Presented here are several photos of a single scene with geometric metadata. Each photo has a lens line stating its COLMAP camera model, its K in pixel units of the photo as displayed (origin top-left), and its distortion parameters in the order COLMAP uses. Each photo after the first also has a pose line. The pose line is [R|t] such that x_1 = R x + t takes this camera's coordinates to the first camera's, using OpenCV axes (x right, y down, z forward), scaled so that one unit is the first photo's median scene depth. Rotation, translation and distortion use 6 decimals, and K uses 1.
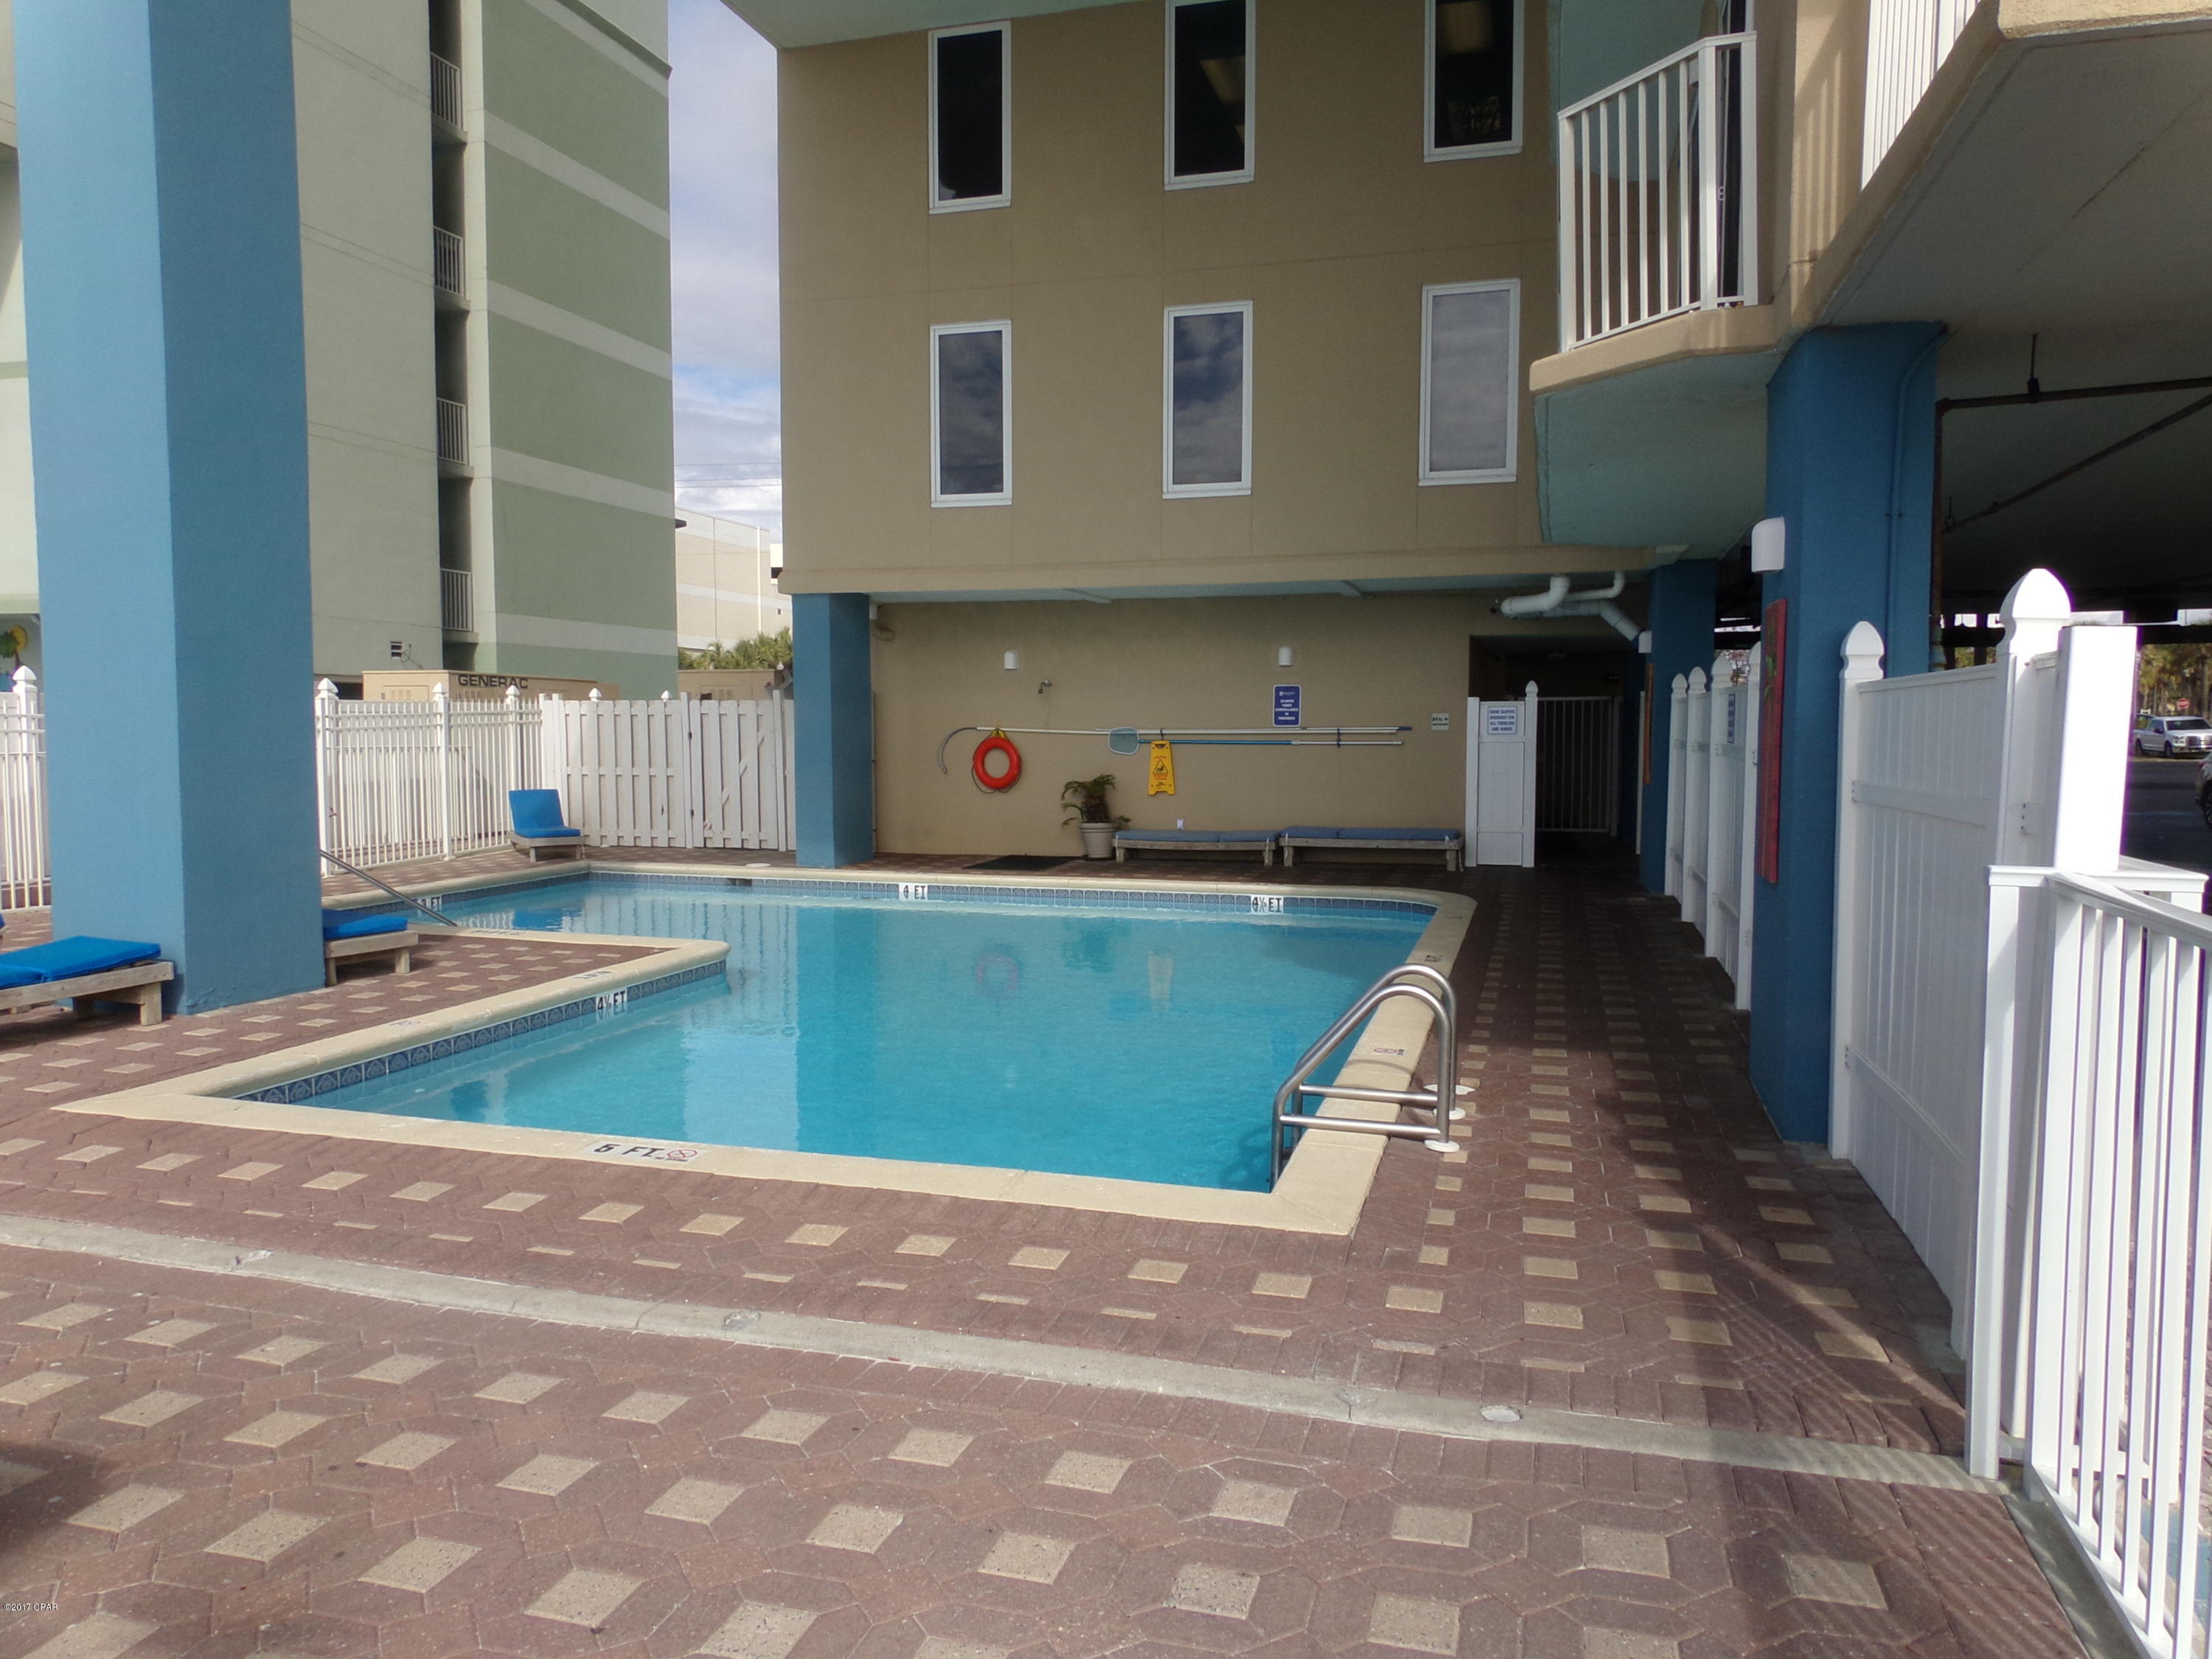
lens RADIAL K [[1551.1, 0, 1109.8], [0, 1551.1, 833.7], [0, 0, 1]] dist [0.043619, -0.025893]
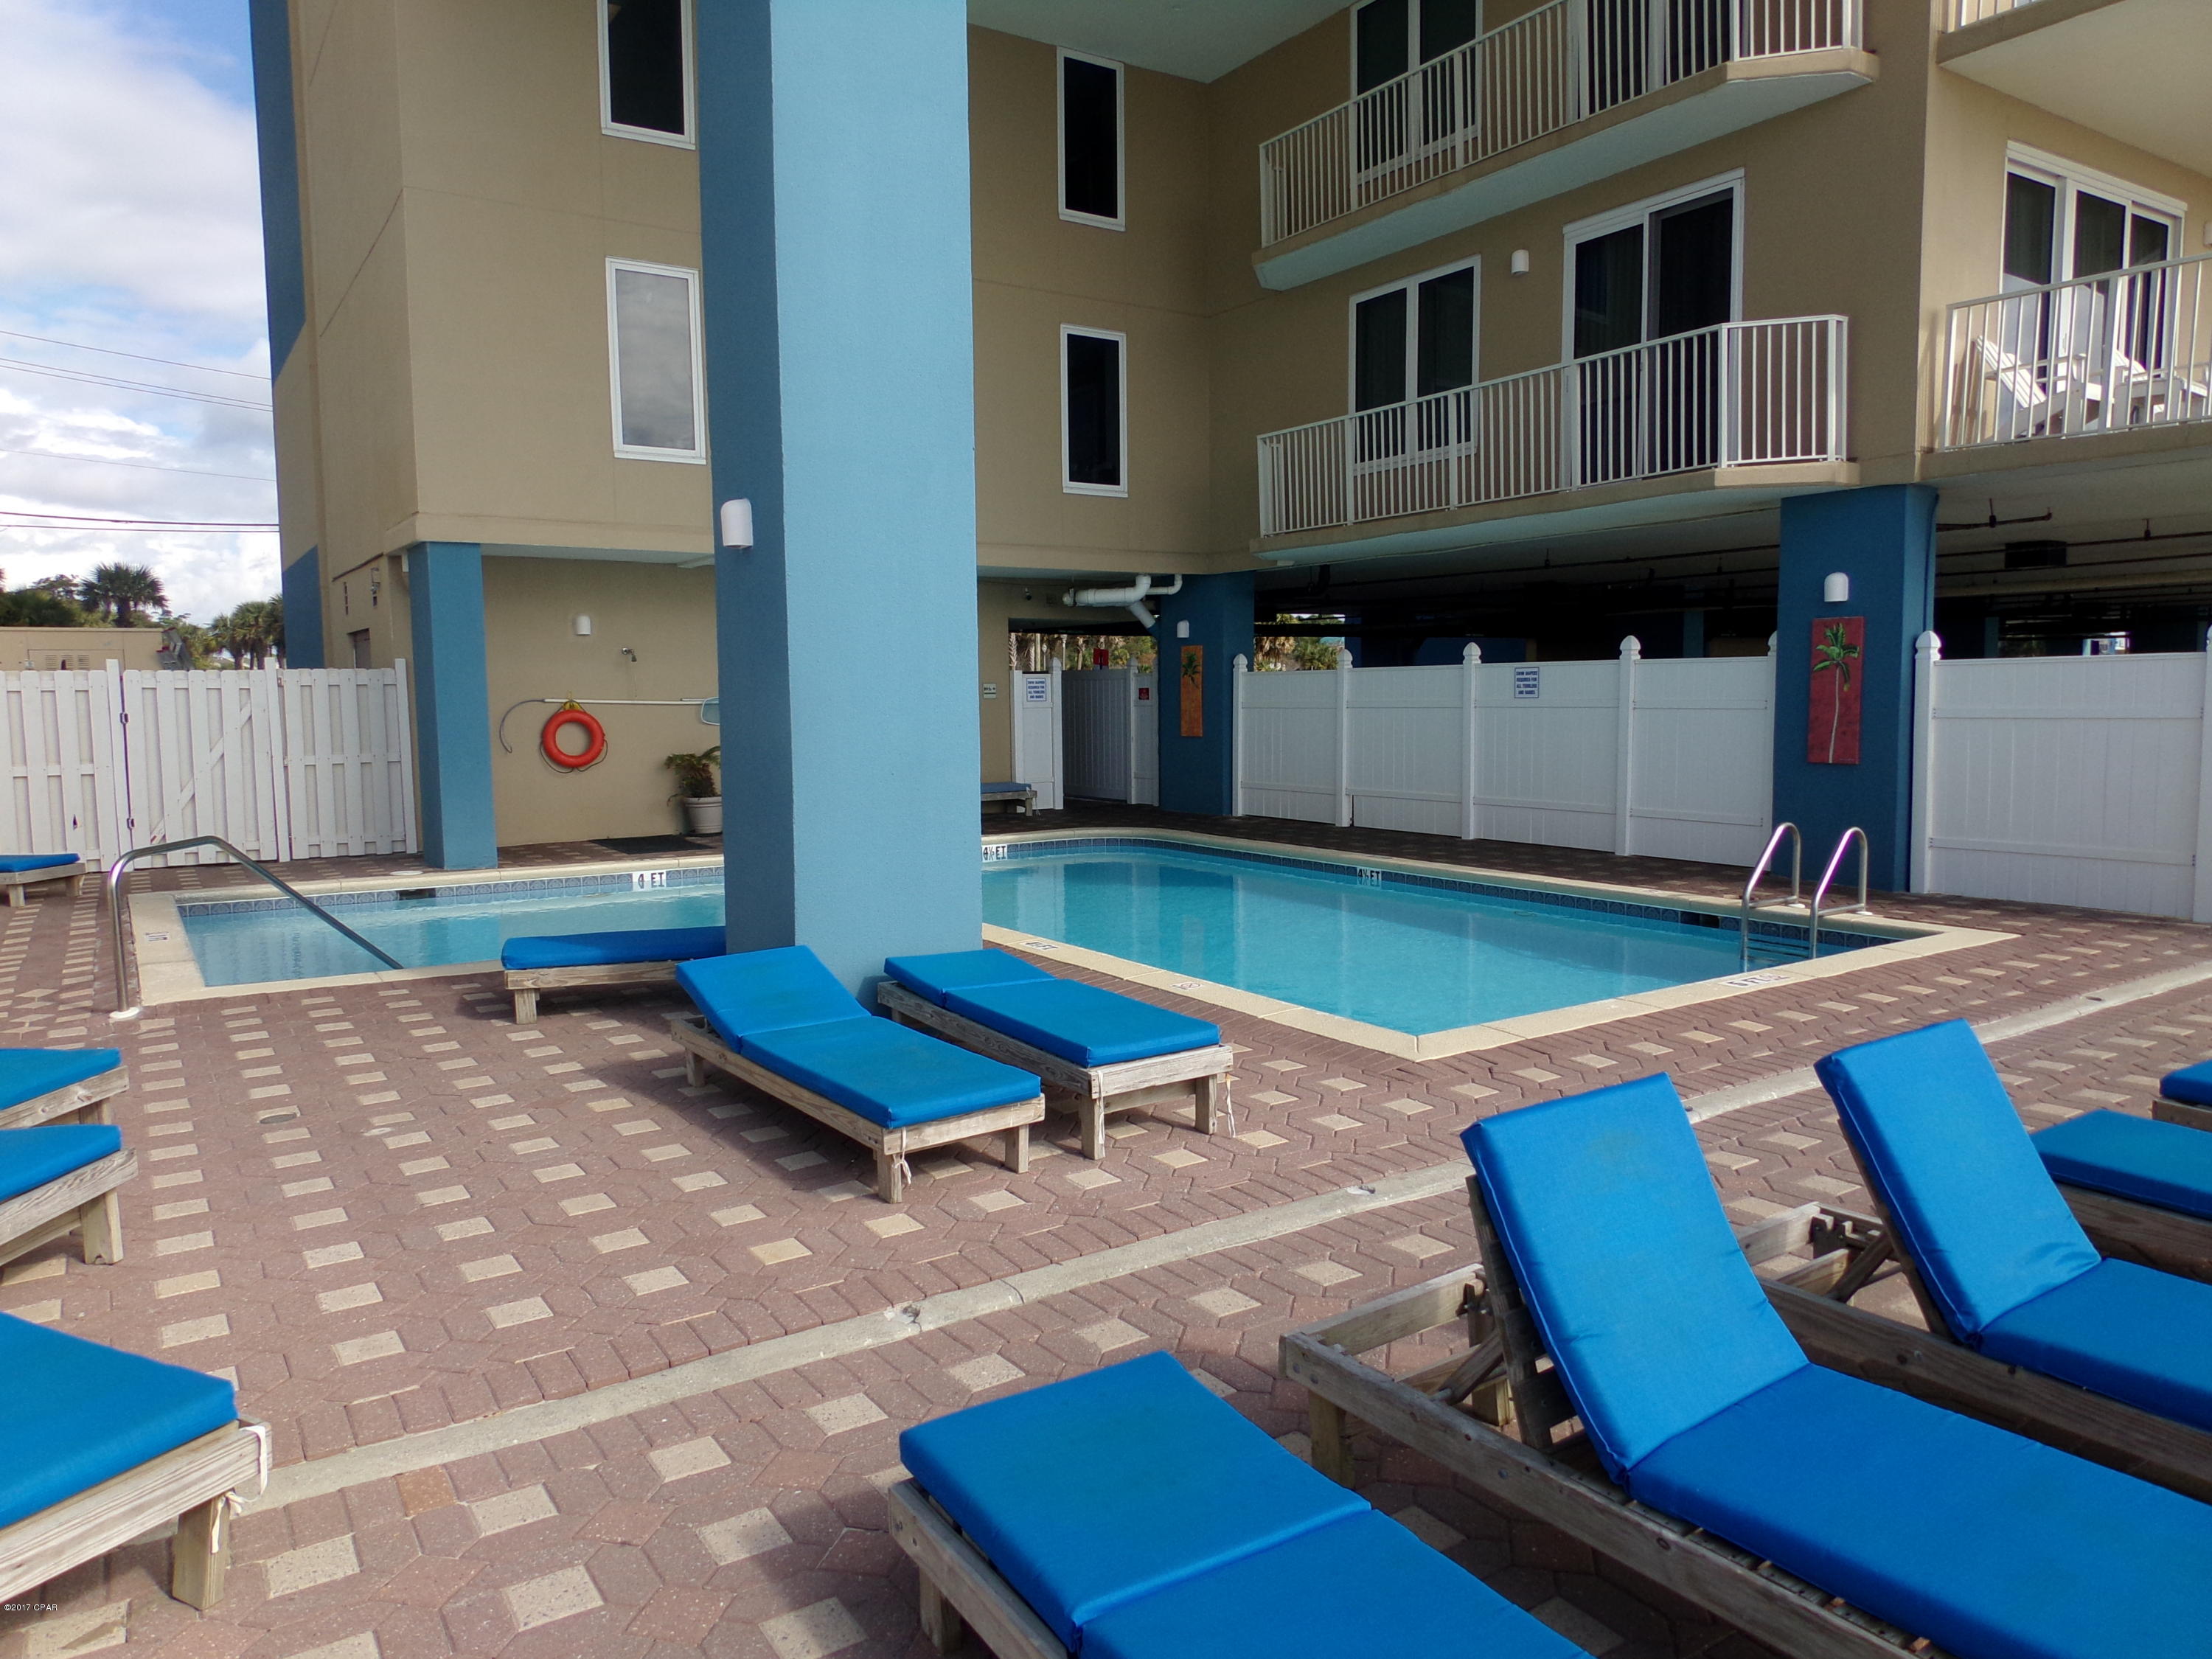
lens RADIAL K [[1551.1, 0, 1098.5], [0, 1551.1, 837.9], [0, 0, 1]] dist [0.043619, -0.025893]
pose [[0.648963, -0.079069, 0.756701, -0.702575], [0.064931, 0.996712, 0.048461, -0.016031], [-0.758045, 0.017684, 0.651963, 0.211740]]
